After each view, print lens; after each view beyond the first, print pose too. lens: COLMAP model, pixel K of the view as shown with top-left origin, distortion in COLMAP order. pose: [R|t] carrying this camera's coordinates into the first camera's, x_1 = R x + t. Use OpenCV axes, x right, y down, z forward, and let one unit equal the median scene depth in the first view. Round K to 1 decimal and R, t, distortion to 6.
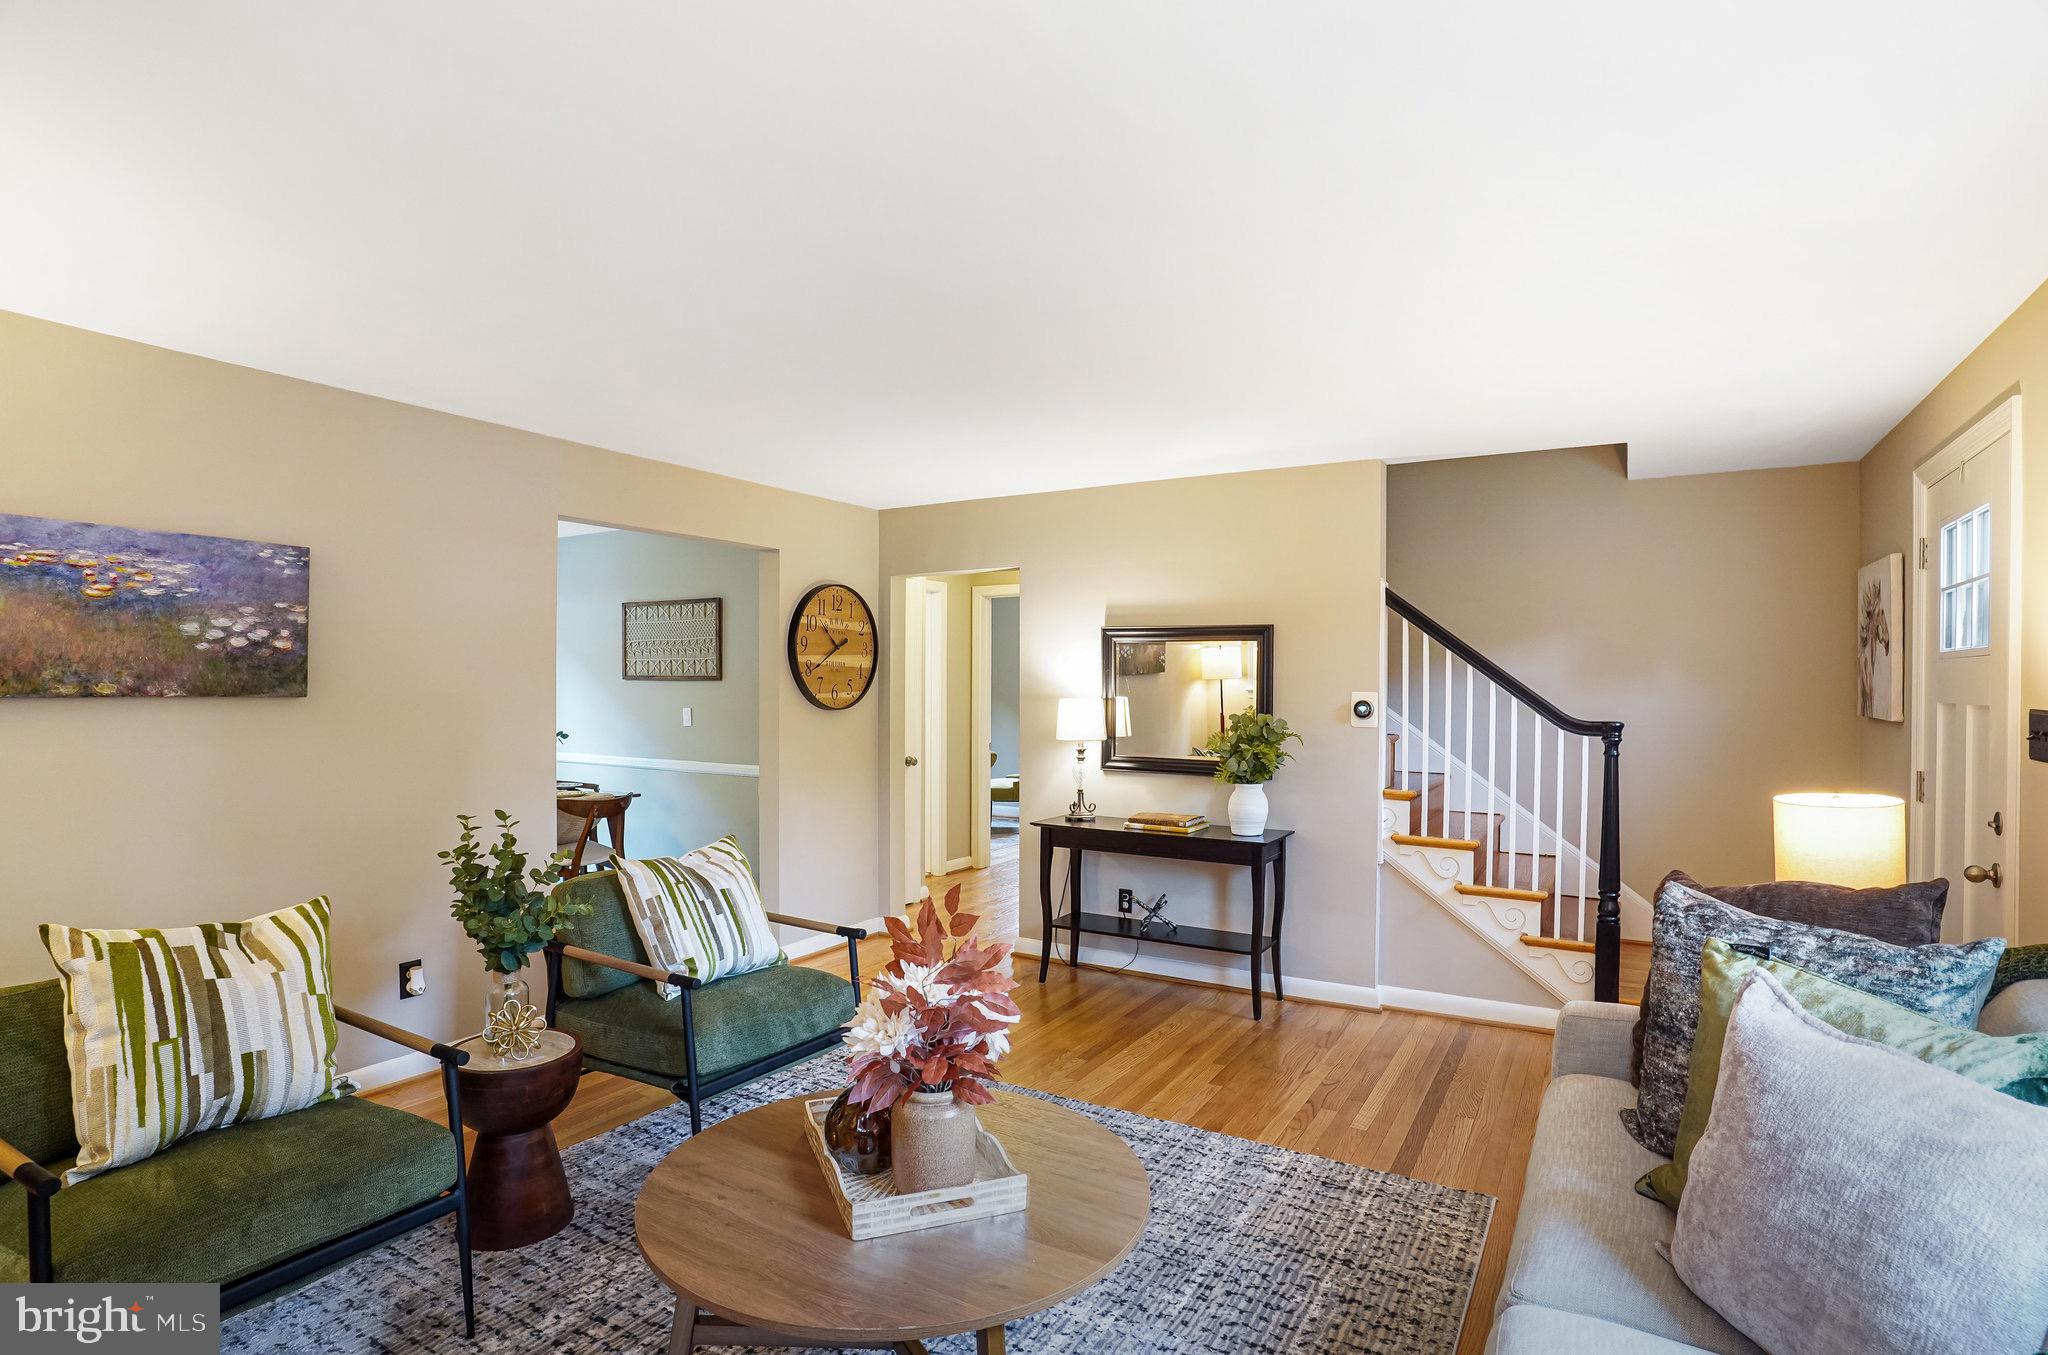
lens RADIAL K [[1034.4, 0, 1024.0], [0, 1034.4, 677.5], [0, 0, 1]] dist [-0.078115, 0.033175]
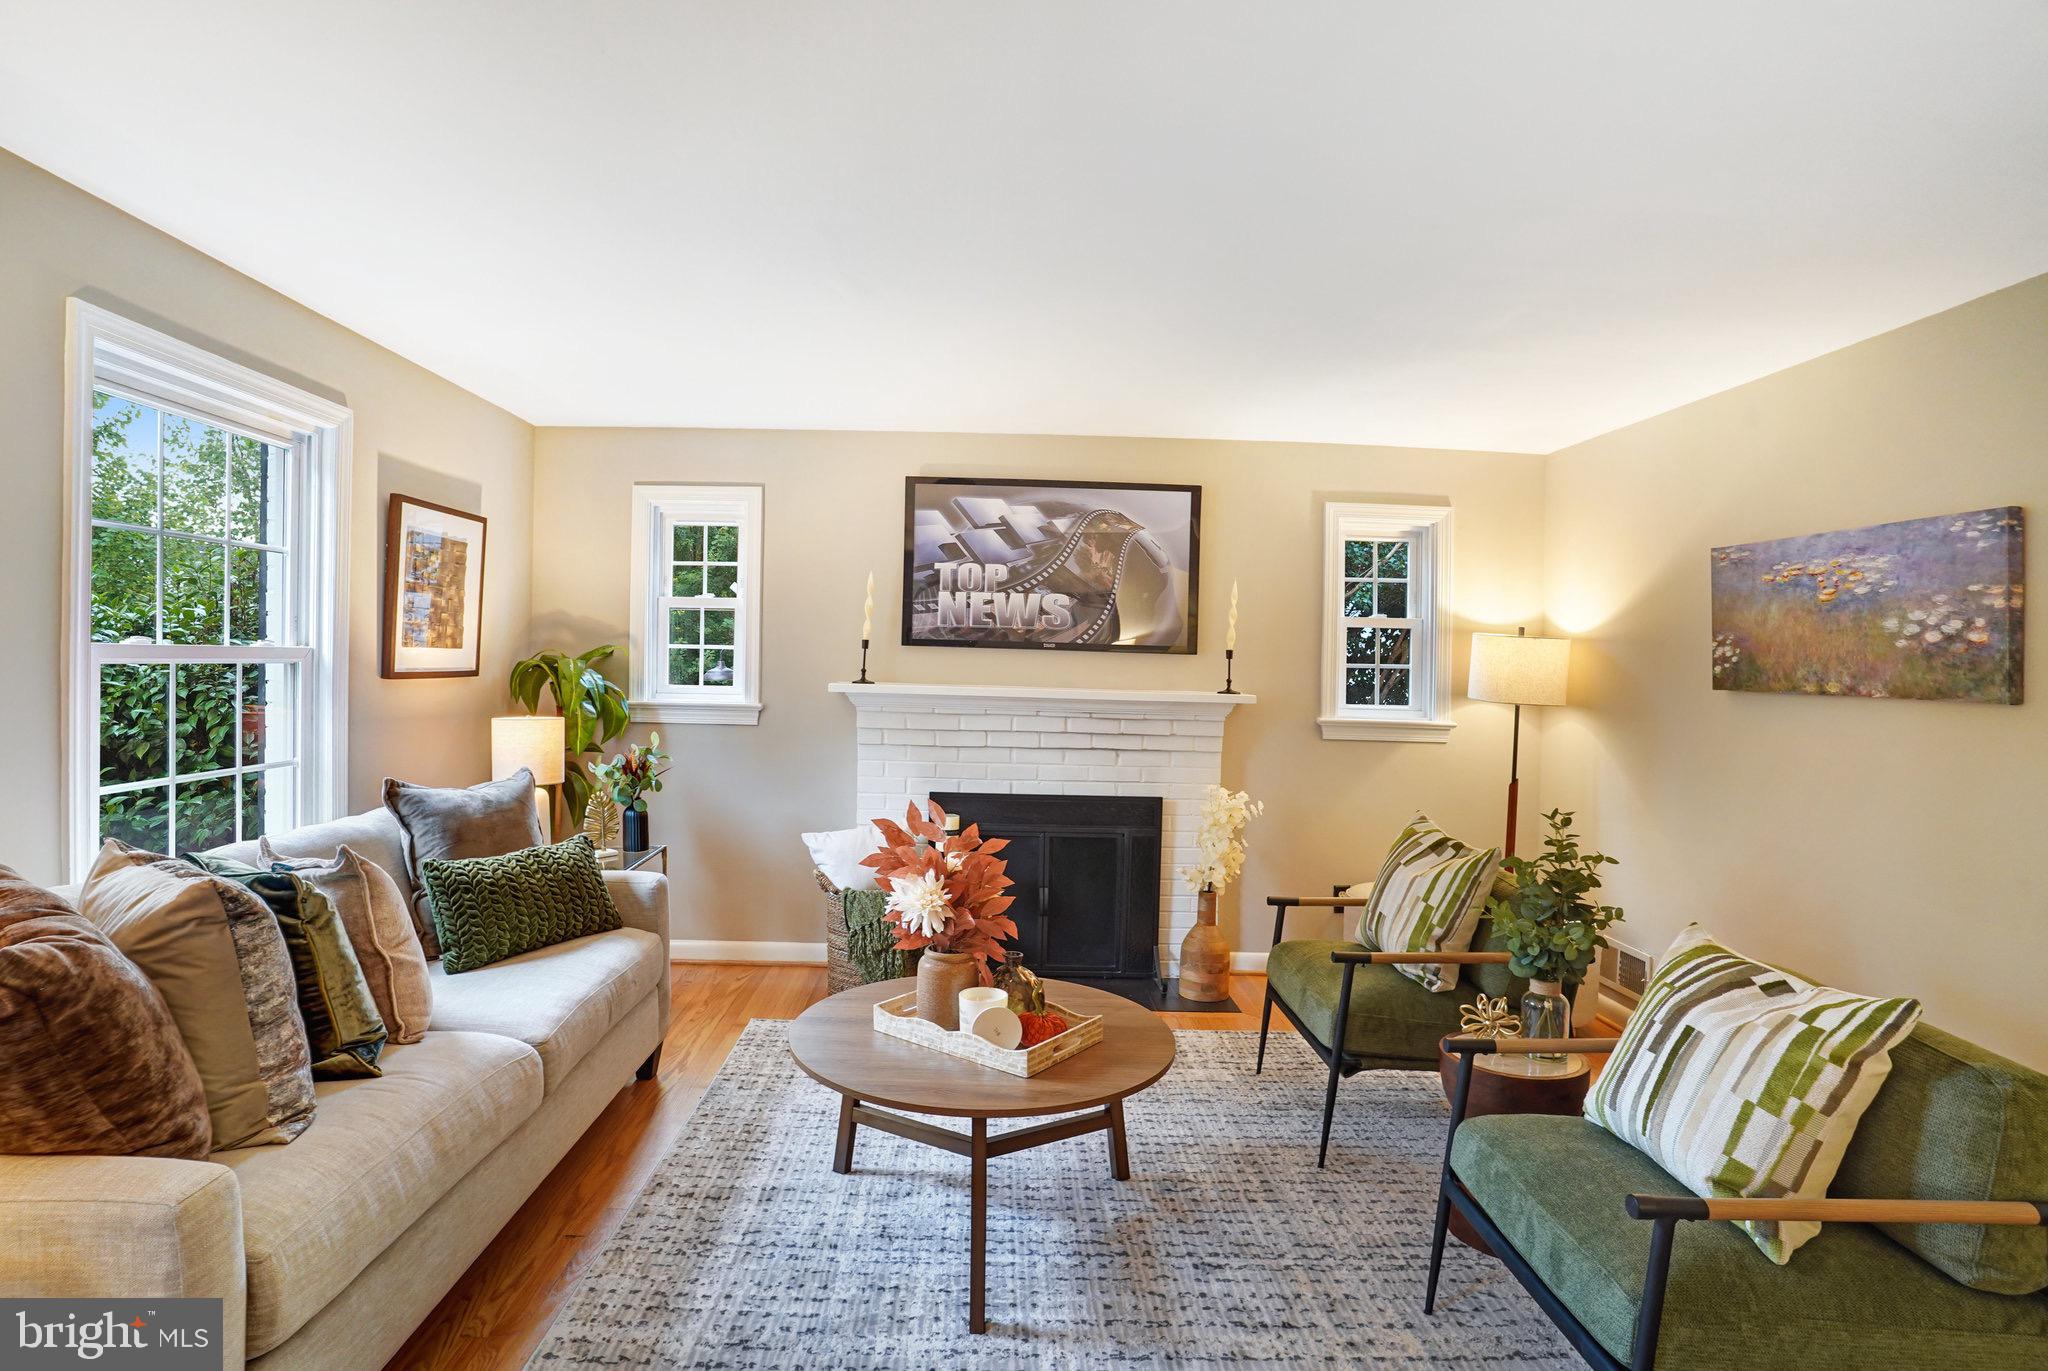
lens RADIAL K [[1074.7, 0, 1024.0], [0, 1074.7, 685.5], [0, 0, 1]] dist [-0.090171, 0.083928]
pose [[-0.845905, -0.010473, -0.533231, 0.361920], [-0.023380, 0.999574, 0.017456, 0.008998], [0.532822, 0.027233, -0.845789, 1.371251]]
